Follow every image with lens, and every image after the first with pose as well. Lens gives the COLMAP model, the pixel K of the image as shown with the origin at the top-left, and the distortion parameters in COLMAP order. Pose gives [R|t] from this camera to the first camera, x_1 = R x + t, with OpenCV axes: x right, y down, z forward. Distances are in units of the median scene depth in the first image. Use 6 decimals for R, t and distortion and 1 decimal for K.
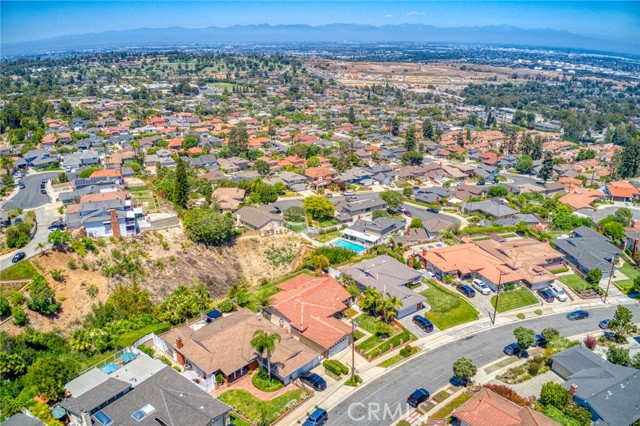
lens RADIAL K [[483.9, 0, 322.3], [0, 483.9, 209.6], [0, 0, 1]] dist [0.009700, -0.215709]
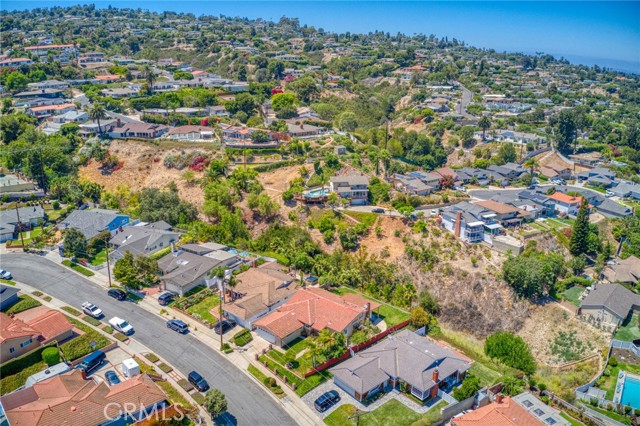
lens RADIAL K [[483.9, 0, 314.1], [0, 483.9, 211.7], [0, 0, 1]] dist [0.009700, -0.215709]
pose [[0.043627, 0.297956, -0.953582, 0.526359], [-0.329151, 0.905486, 0.267869, -0.160529], [0.943269, 0.302186, 0.137577, 0.445809]]
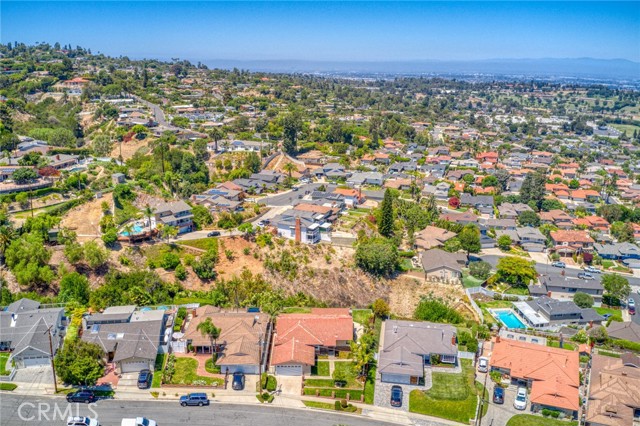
lens RADIAL K [[520.2, 0, 314.4], [0, 520.2, 227.0], [0, 0, 1]] dist [-0.030616, -0.130377]
pose [[0.690393, 0.213511, -0.691210, 0.411681], [-0.241194, 0.968723, 0.058325, -0.053607], [0.682044, 0.126448, 0.720297, 0.088389]]
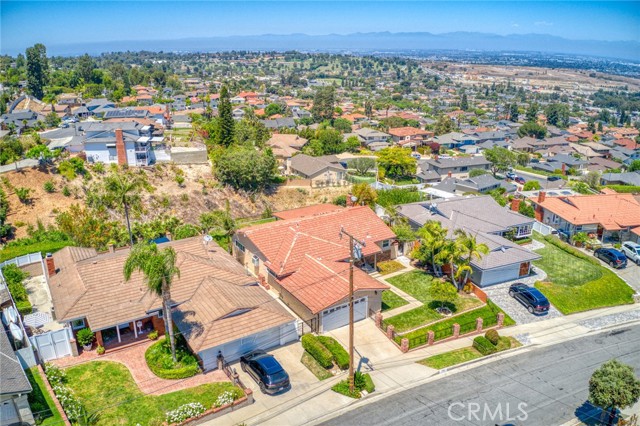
lens RADIAL K [[483.9, 0, 320.7], [0, 483.9, 220.2], [0, 0, 1]] dist [0.009700, -0.215709]
pose [[0.972424, 0.077304, -0.220034, 0.057625], [-0.075805, 0.997006, 0.015258, 0.093786], [0.220554, 0.001843, 0.975373, 0.263029]]
